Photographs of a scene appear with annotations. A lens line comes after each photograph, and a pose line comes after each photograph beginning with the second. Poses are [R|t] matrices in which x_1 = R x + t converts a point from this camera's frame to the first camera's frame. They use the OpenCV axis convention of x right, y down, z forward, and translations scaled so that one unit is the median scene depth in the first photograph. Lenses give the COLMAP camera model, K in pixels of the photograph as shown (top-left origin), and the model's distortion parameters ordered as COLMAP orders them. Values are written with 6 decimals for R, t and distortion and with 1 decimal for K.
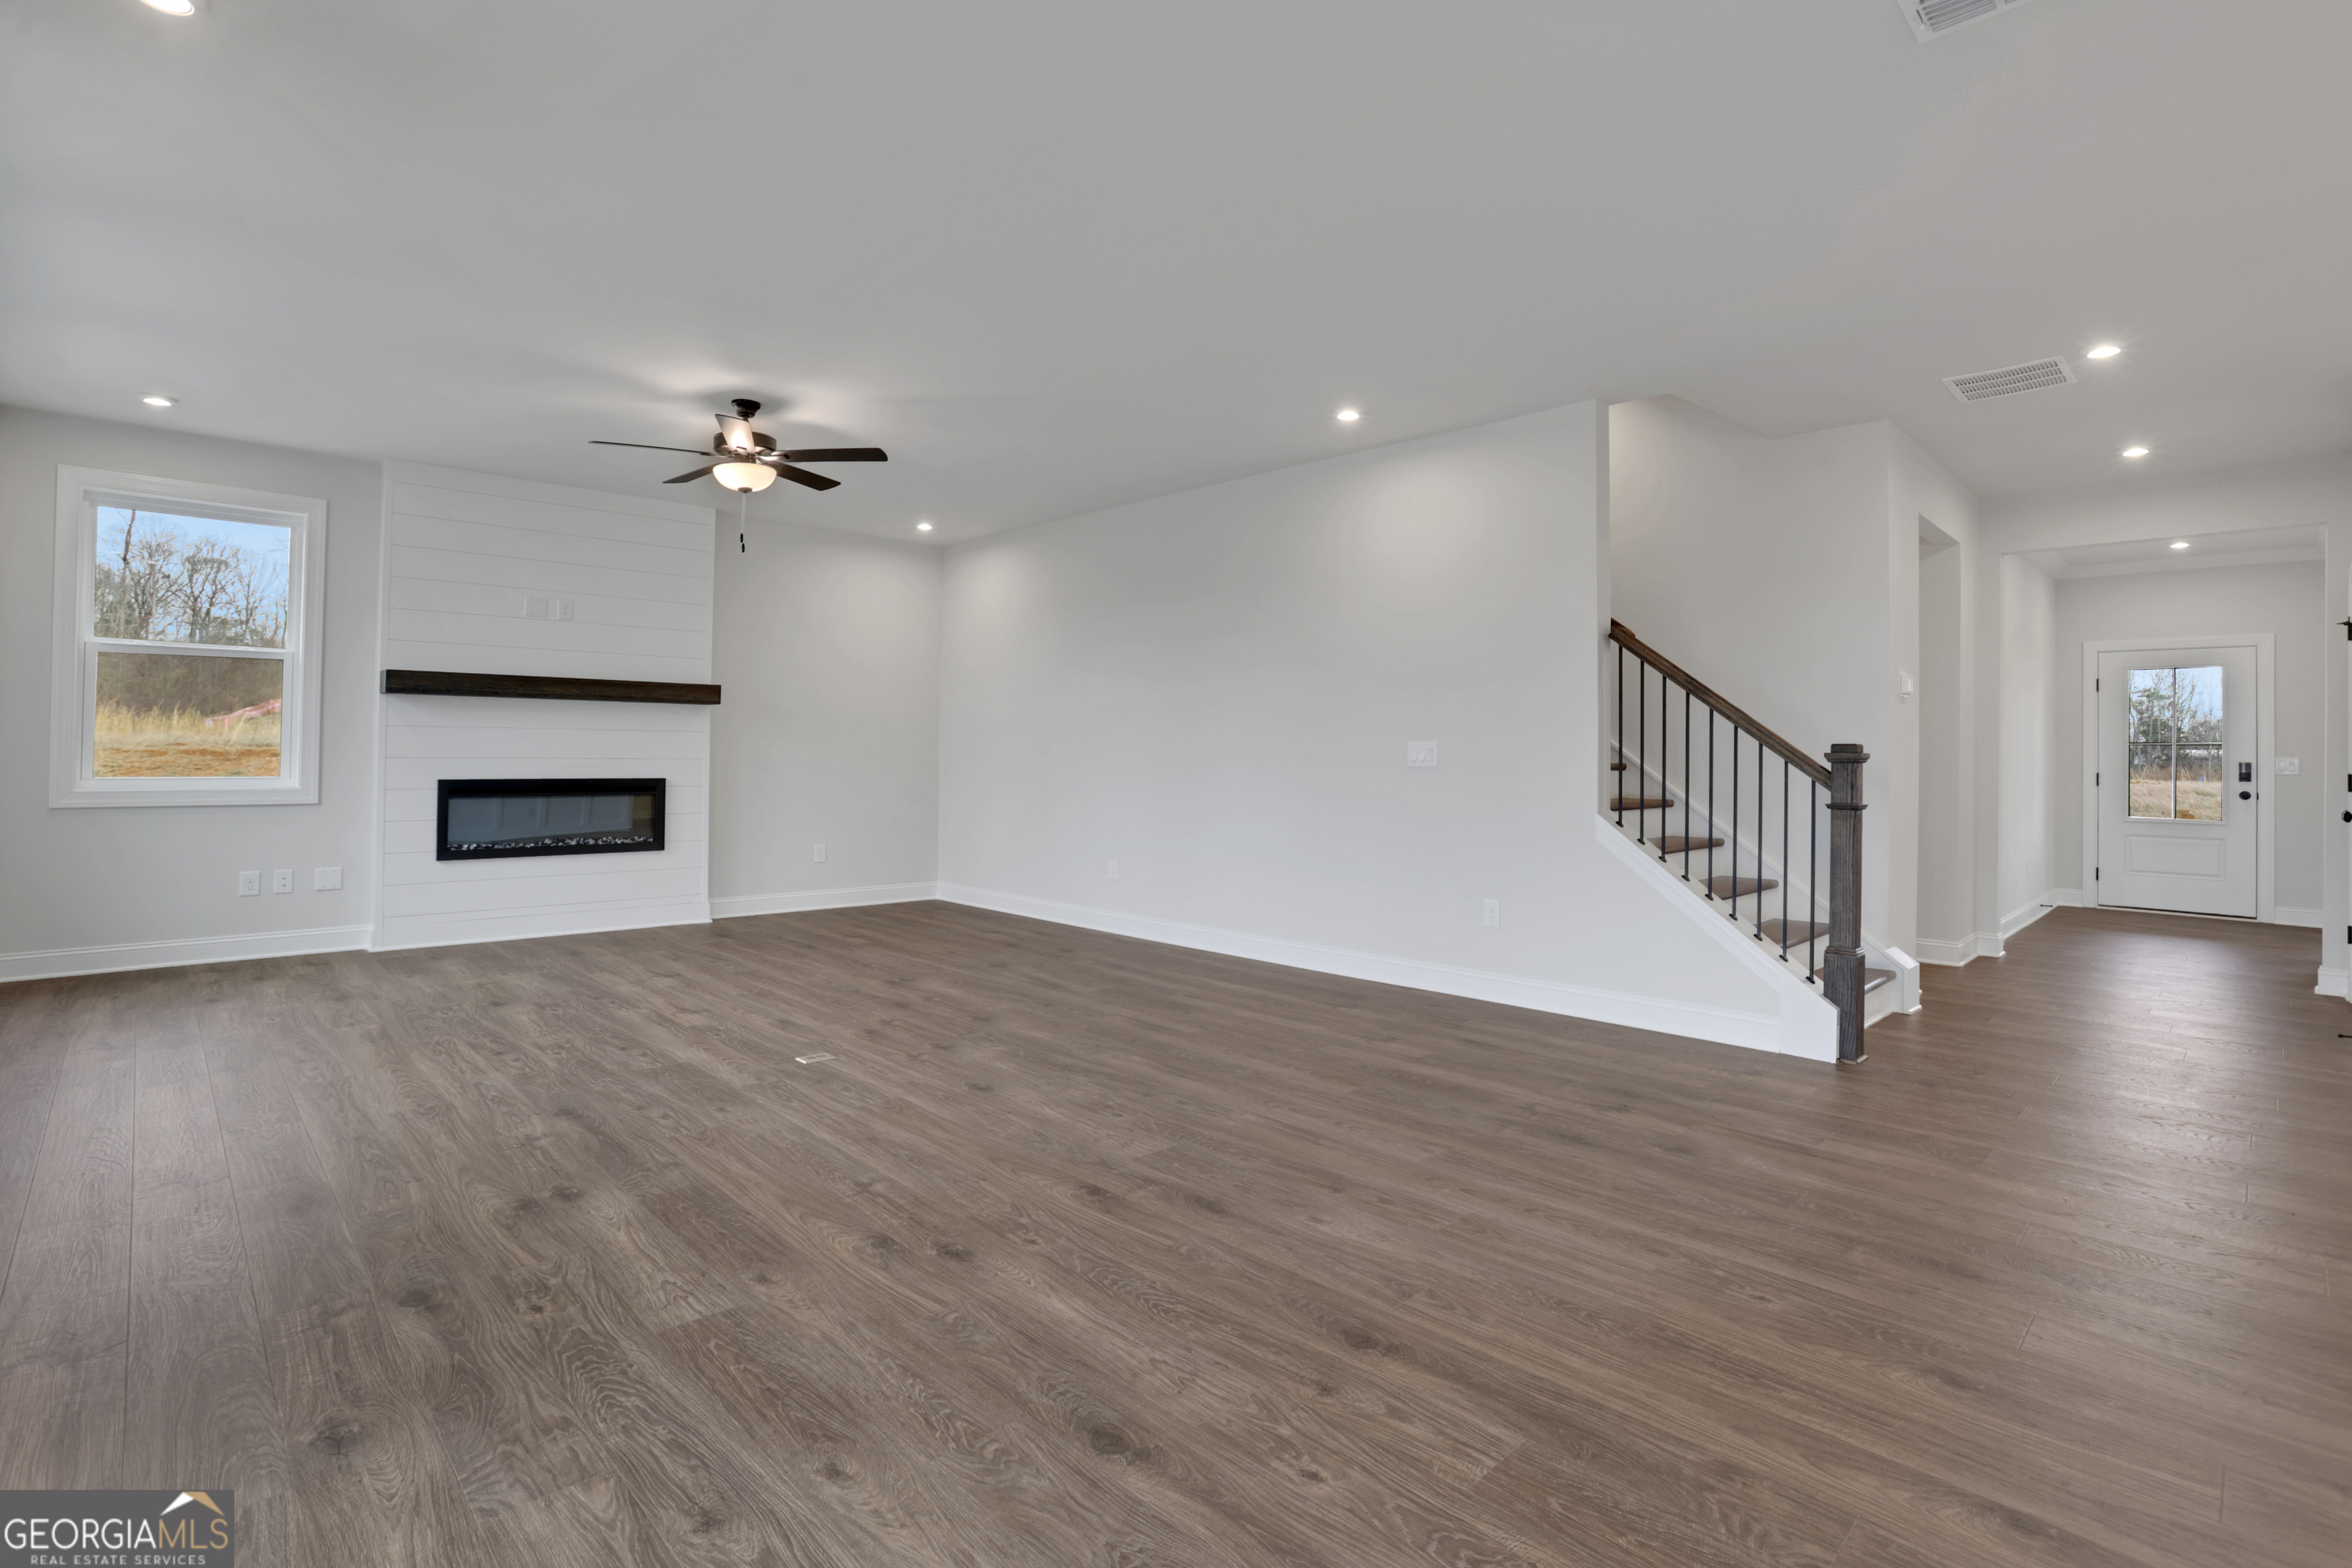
lens RADIAL K [[1158.3, 0, 1177.4], [0, 1158.3, 775.0], [0, 0, 1]] dist [-0.077267, 0.031559]
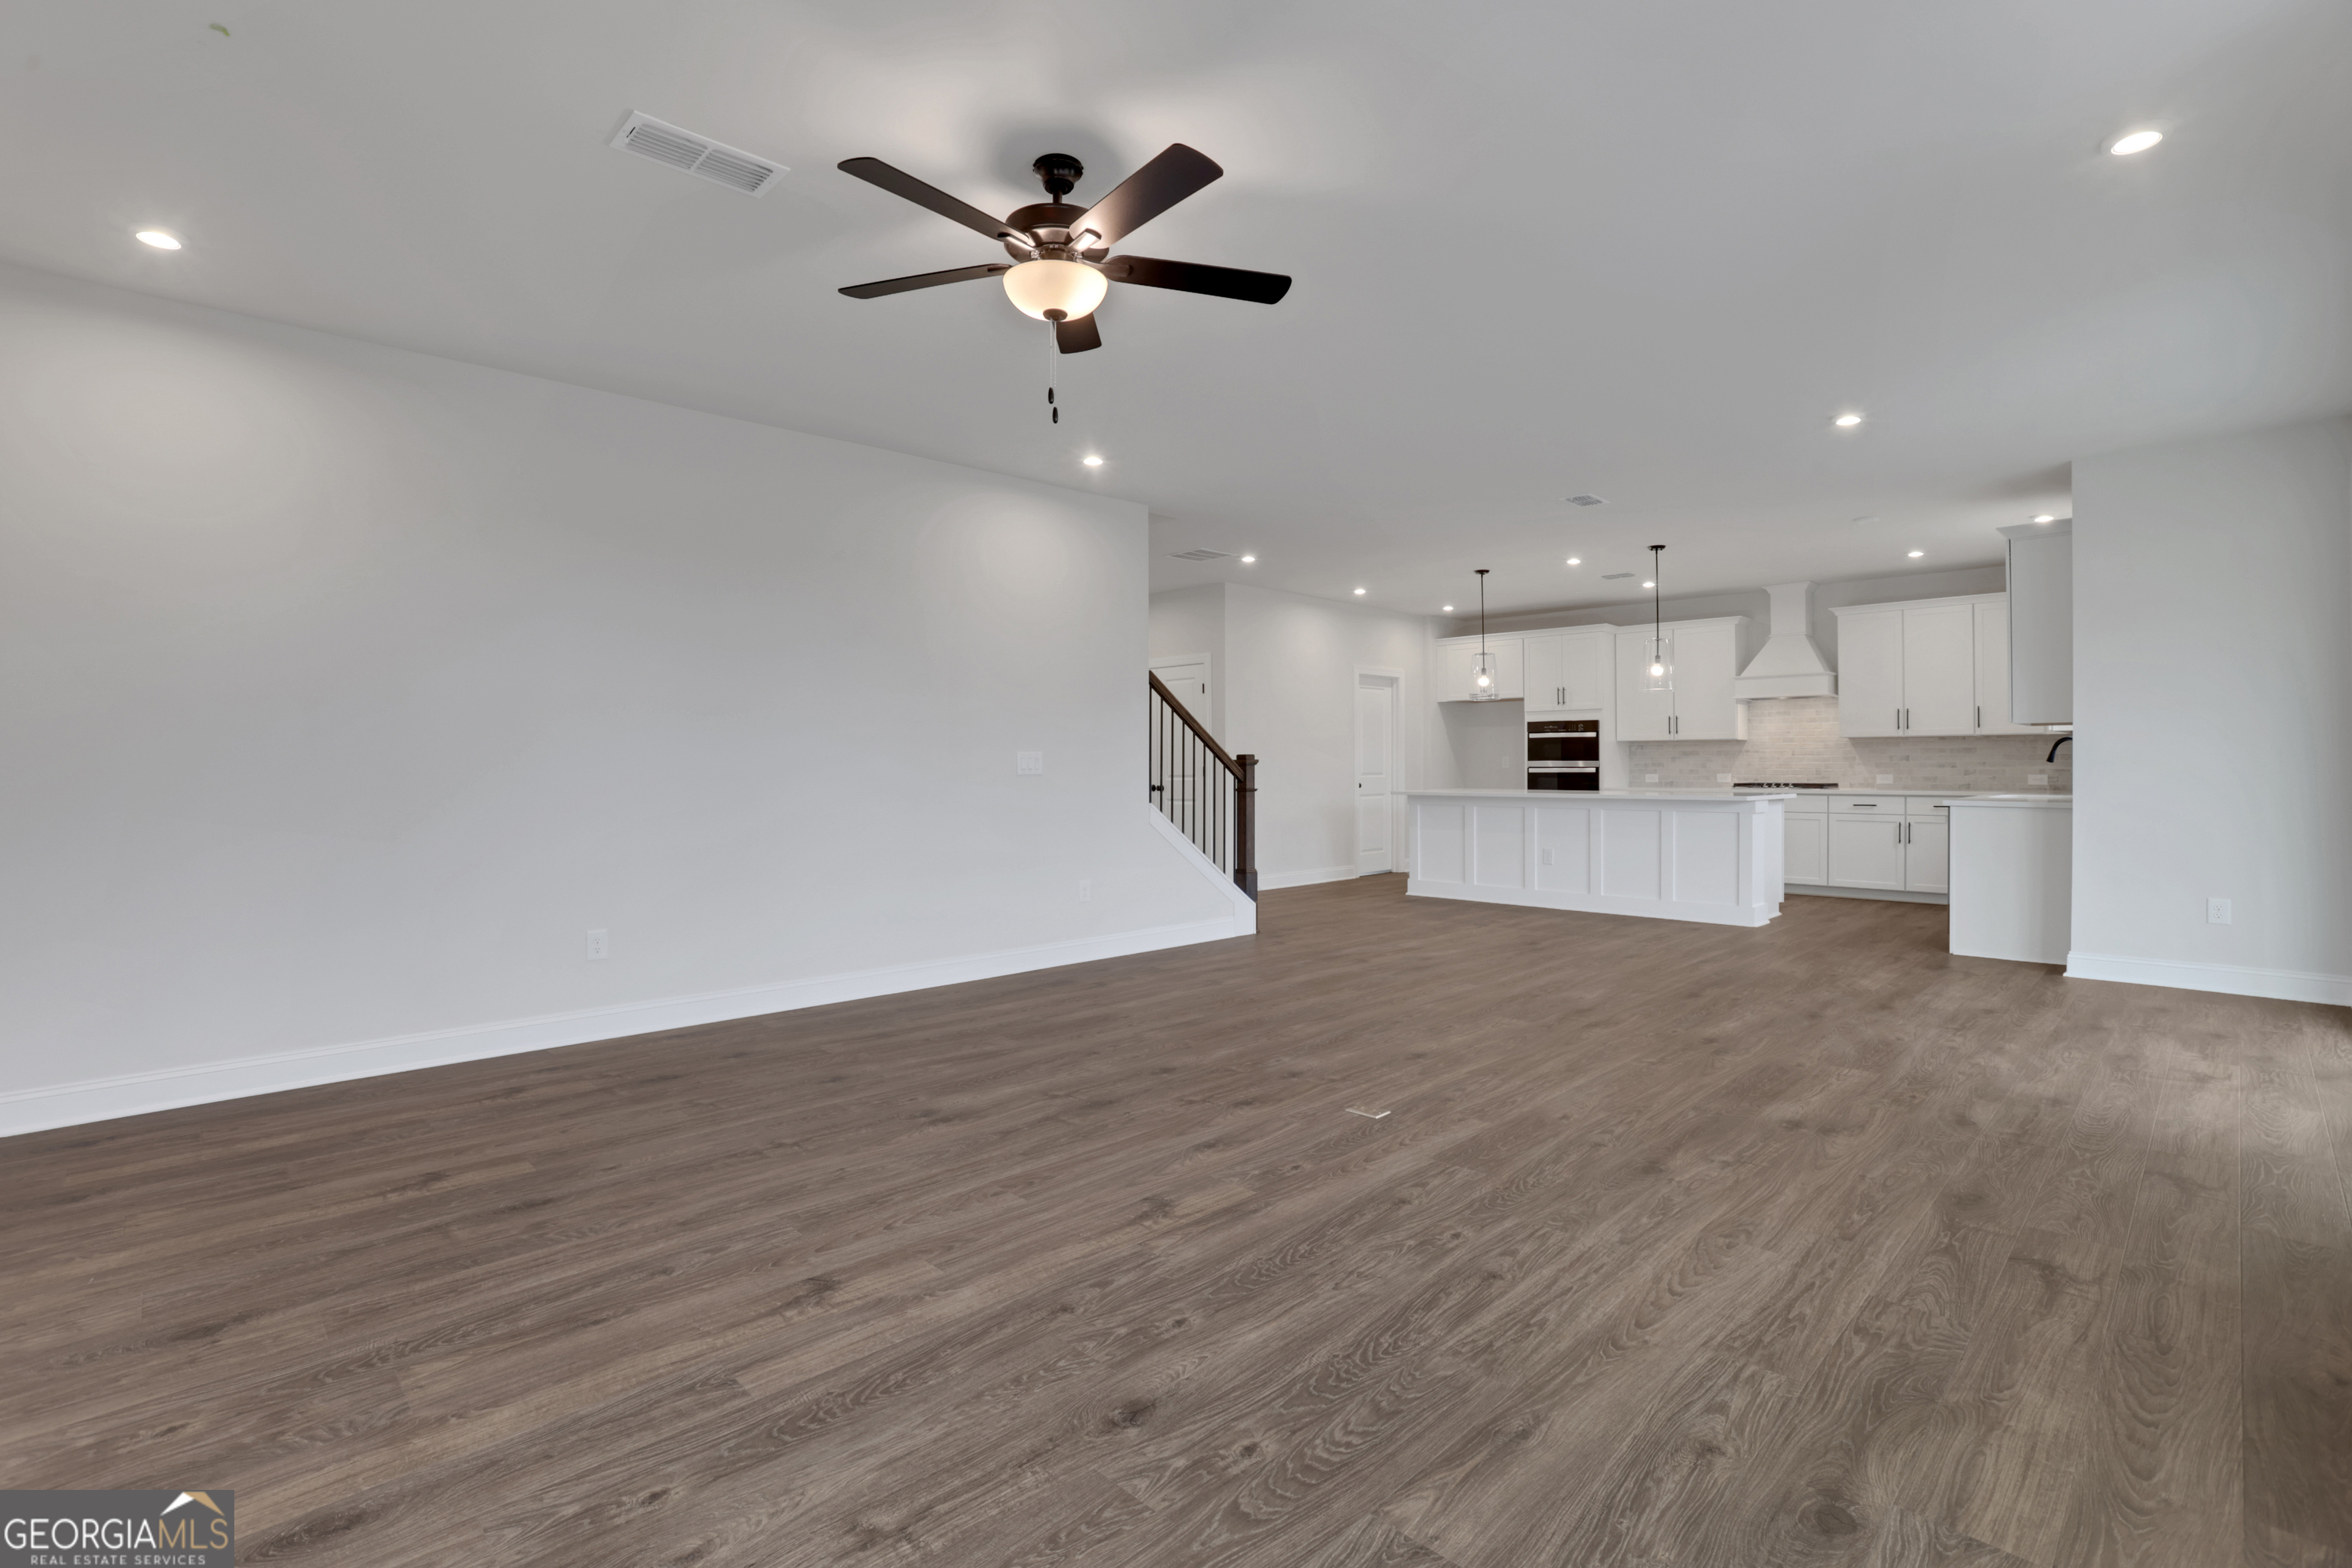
lens RADIAL K [[1158.3, 0, 1177.4], [0, 1158.3, 775.0], [0, 0, 1]] dist [-0.077267, 0.031559]
pose [[-0.065323, -0.012714, 0.997783, -1.380554], [0.020213, 0.999697, 0.014061, -0.029132], [-0.997659, 0.021087, -0.065047, 1.400881]]
